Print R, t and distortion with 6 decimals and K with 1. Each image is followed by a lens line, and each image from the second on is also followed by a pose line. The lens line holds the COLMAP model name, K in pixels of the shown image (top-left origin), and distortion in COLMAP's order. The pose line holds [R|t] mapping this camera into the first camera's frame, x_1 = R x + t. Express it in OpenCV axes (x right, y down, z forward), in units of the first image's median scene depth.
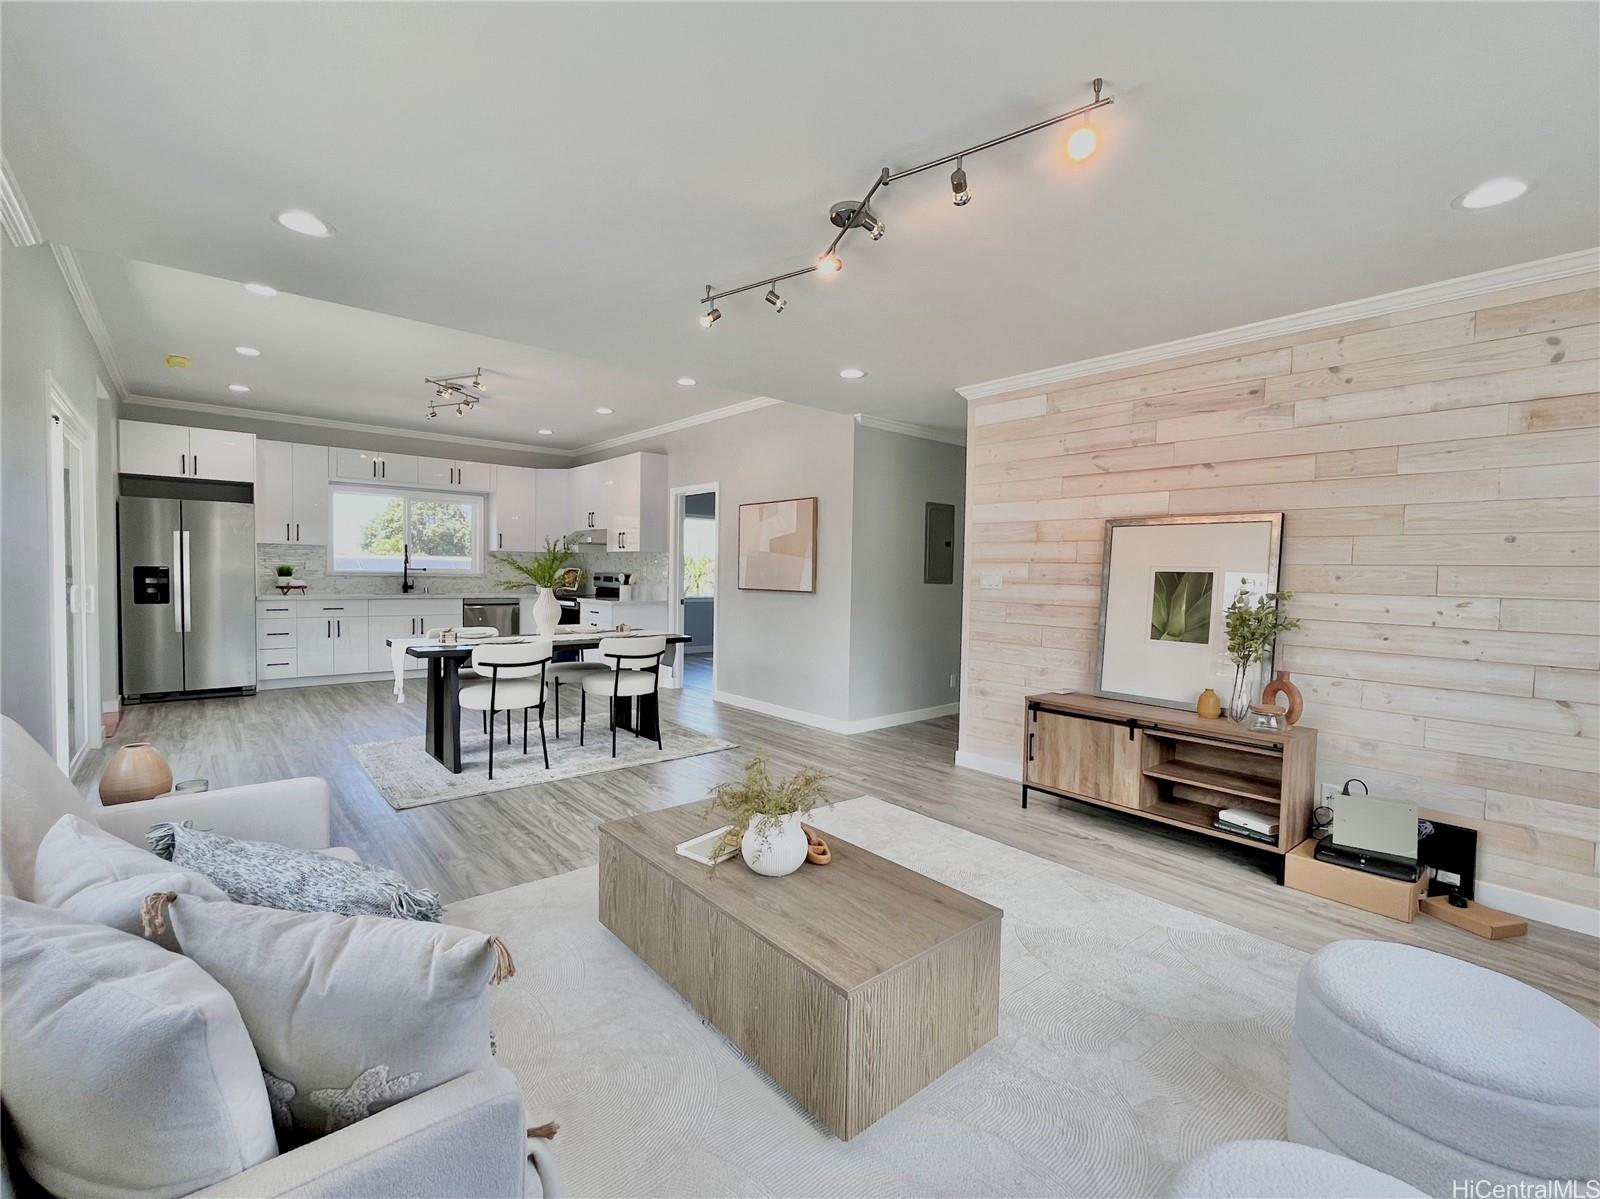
lens RADIAL K [[710.0, 0, 800.0], [0, 710.0, 599.5], [0, 0, 1]] dist [-0.003636, -0.000166]
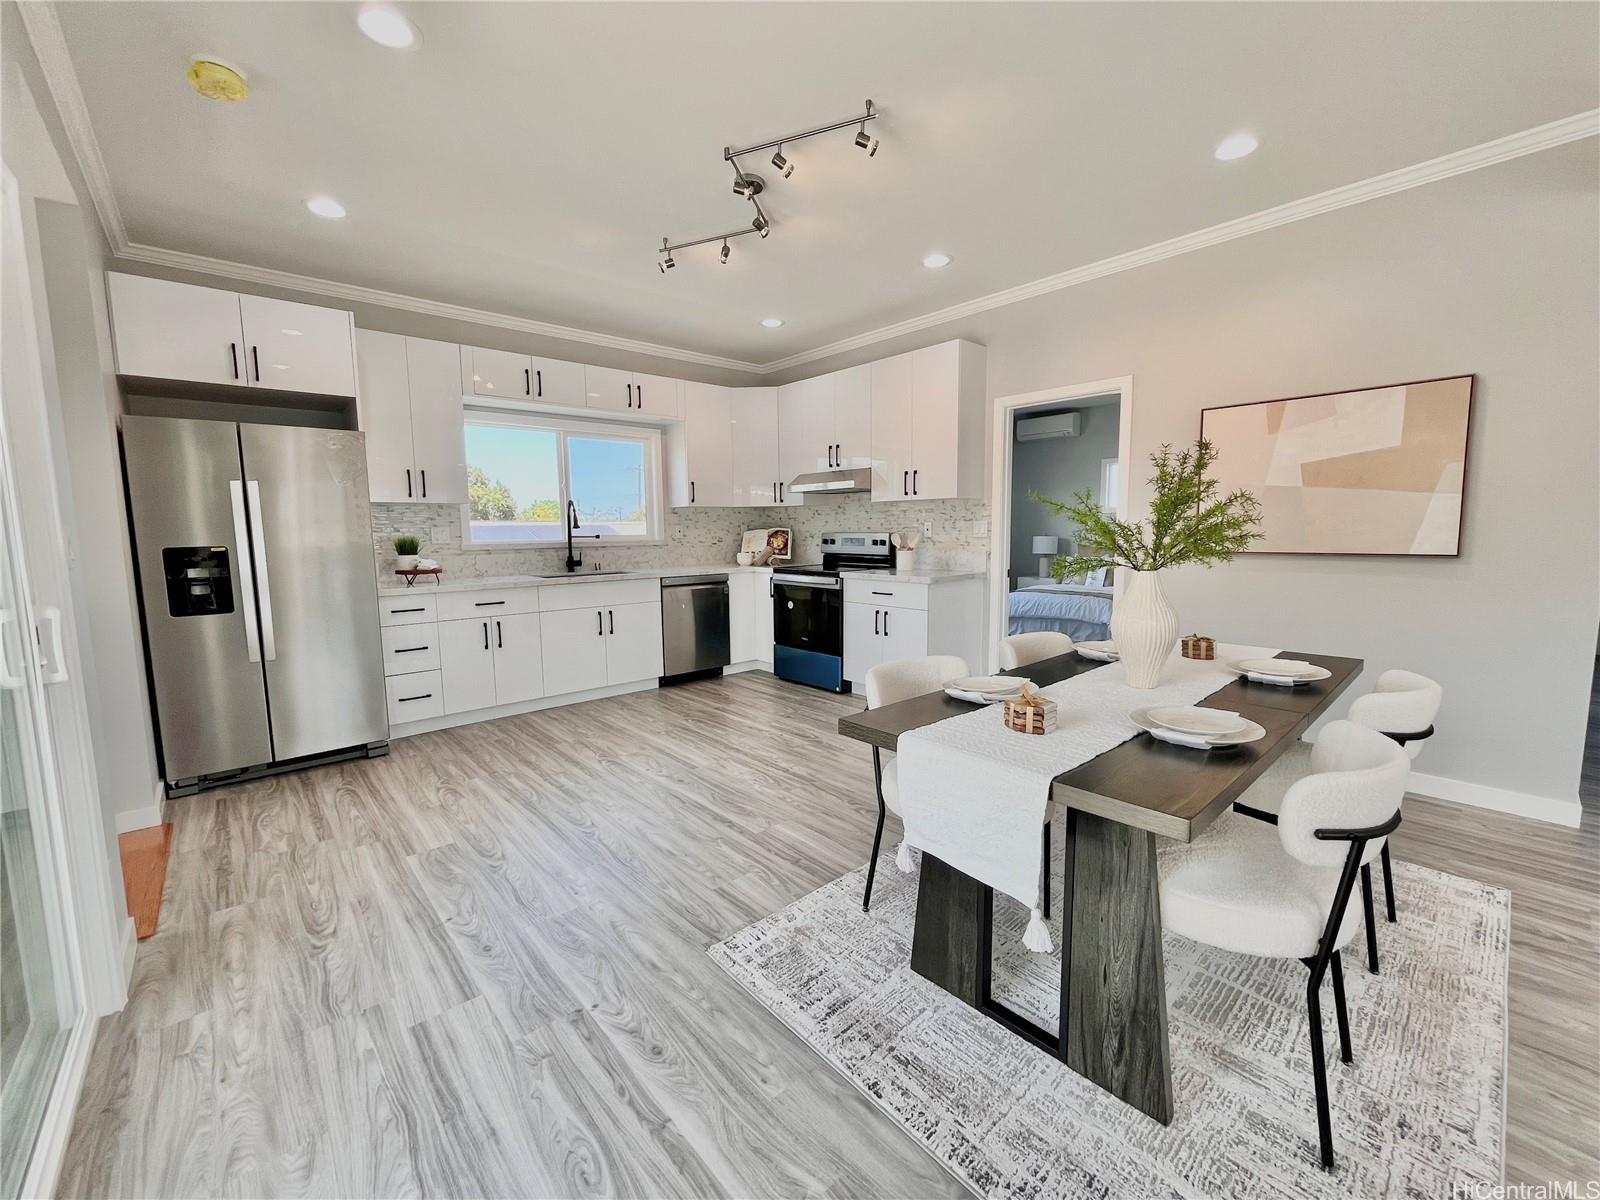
lens RADIAL K [[652.6, 0, 800.0], [0, 652.6, 600.0], [0, 0, 1]] dist [-0.002571, -0.000164]
pose [[0.999320, -0.033708, 0.014969, -0.454050], [0.032551, 0.996888, 0.071802, -0.026608], [-0.017343, -0.071266, 0.997307, 0.482468]]
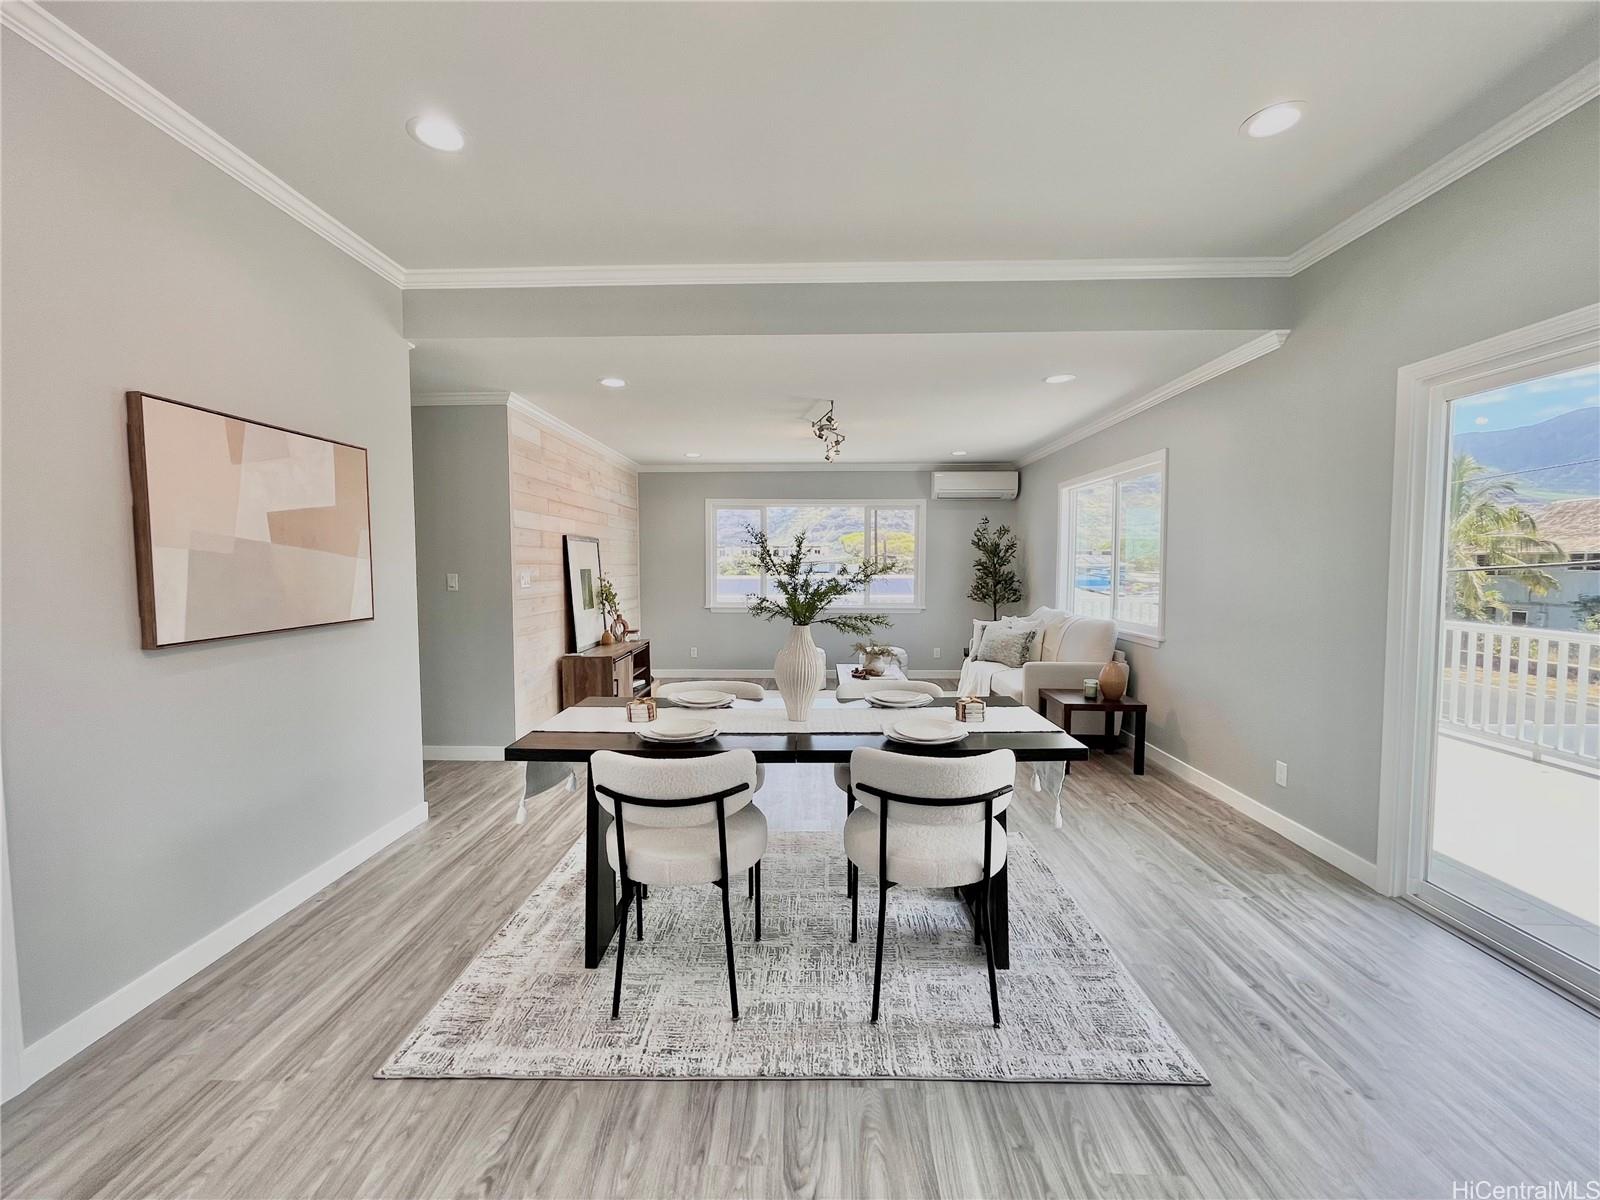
lens RADIAL K [[670.7, 0, 800.0], [0, 670.7, 600.0], [0, 0, 1]] dist [-0.002702, -0.000435]
pose [[-0.746900, -0.052122, 0.662890, -0.547371], [0.016837, 0.995121, 0.097216, -0.066228], [-0.664723, 0.083772, -0.742379, 1.090219]]
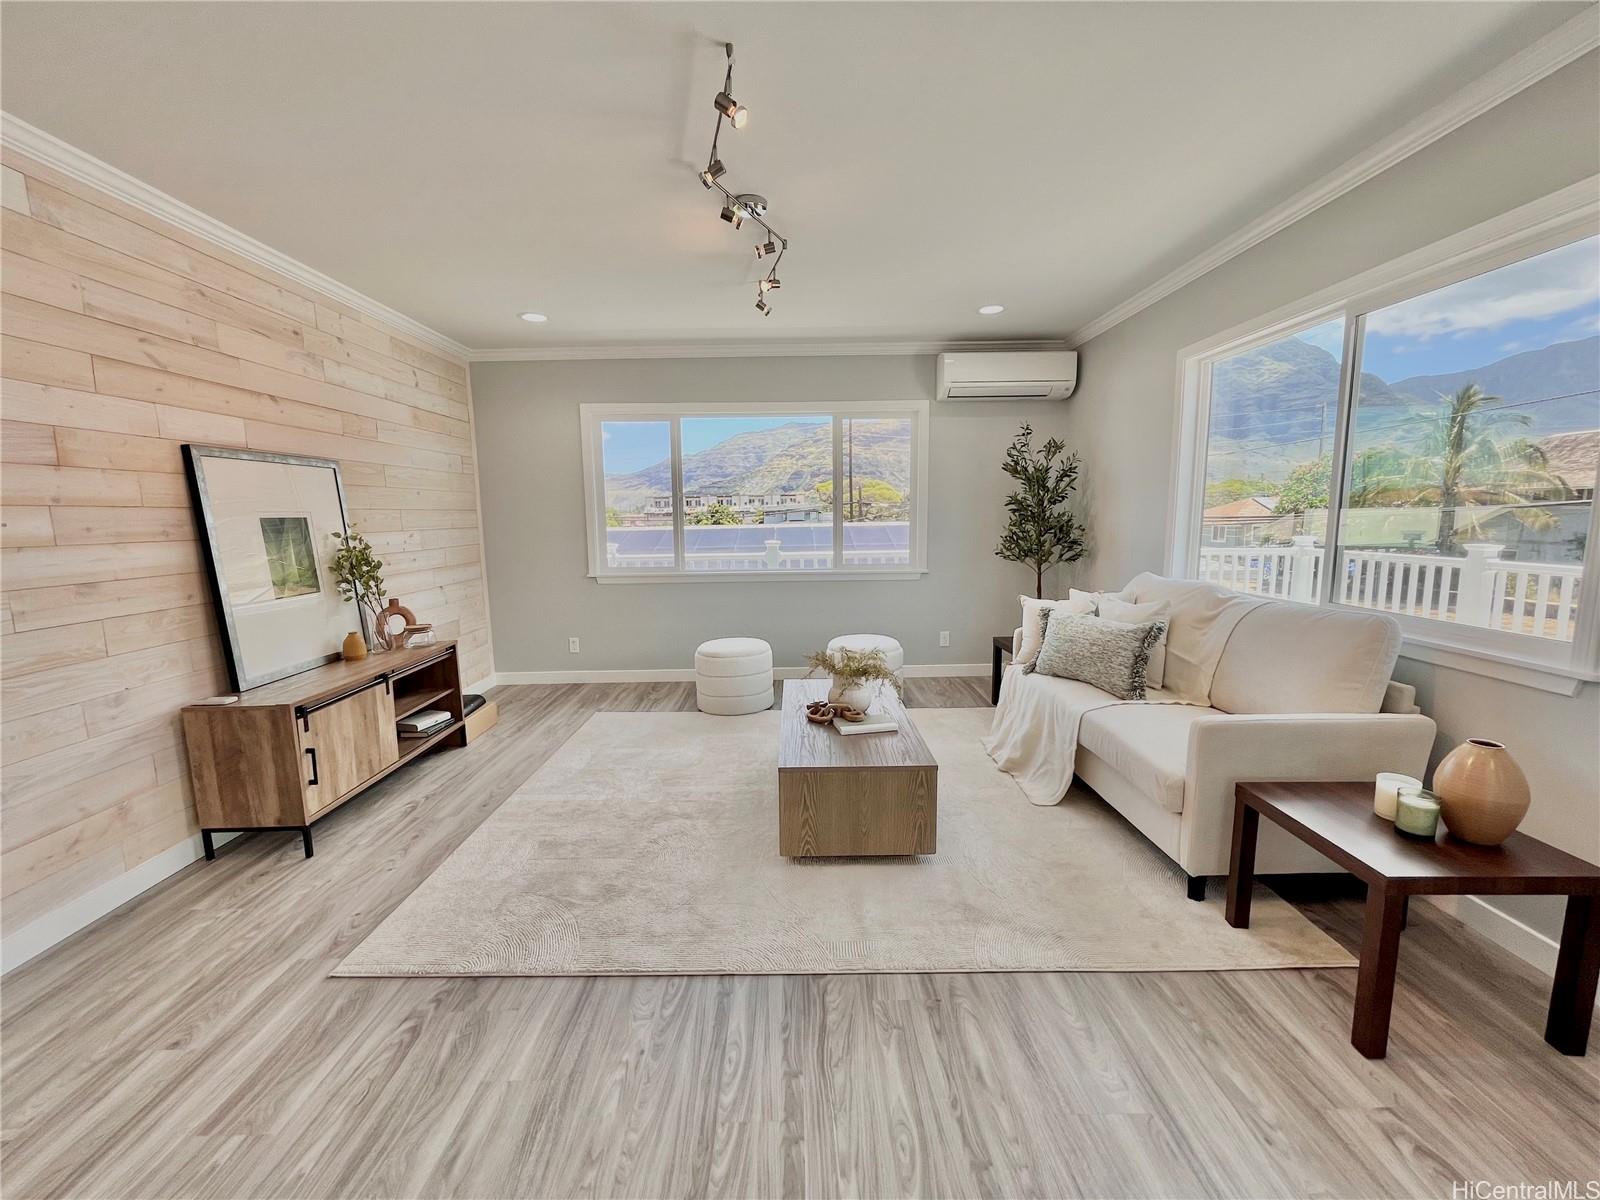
lens RADIAL K [[652.6, 0, 800.0], [0, 652.6, 600.0], [0, 0, 1]] dist [-0.002571, -0.000164]
pose [[-0.769768, -0.089900, 0.631961, -0.277576], [0.029994, 0.983845, 0.176492, -0.035953], [-0.637619, 0.154813, -0.754636, 0.708937]]
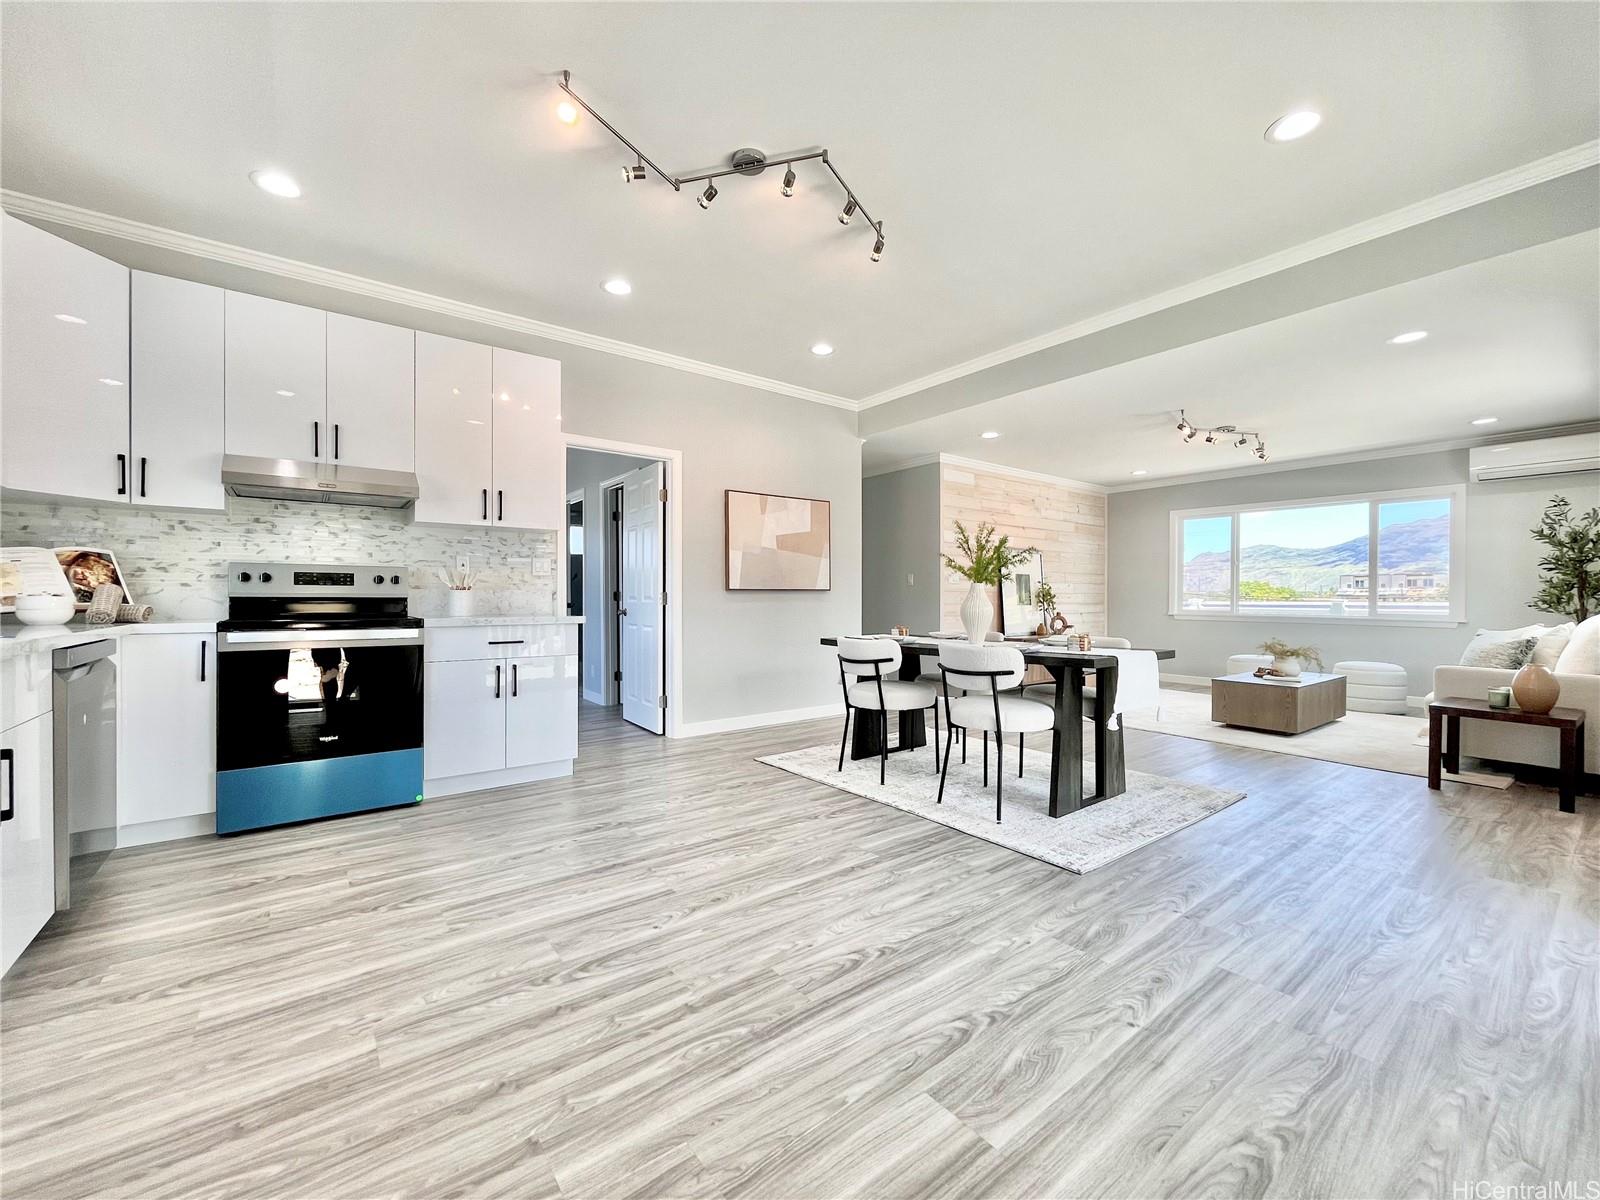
lens RADIAL K [[652.6, 0, 800.0], [0, 652.6, 600.0], [0, 0, 1]] dist [-0.002571, -0.000164]
pose [[0.050606, -0.021469, 0.998488, -0.898570], [0.041527, 0.998950, 0.019374, -0.015338], [-0.997855, 0.040484, 0.051444, 0.928491]]
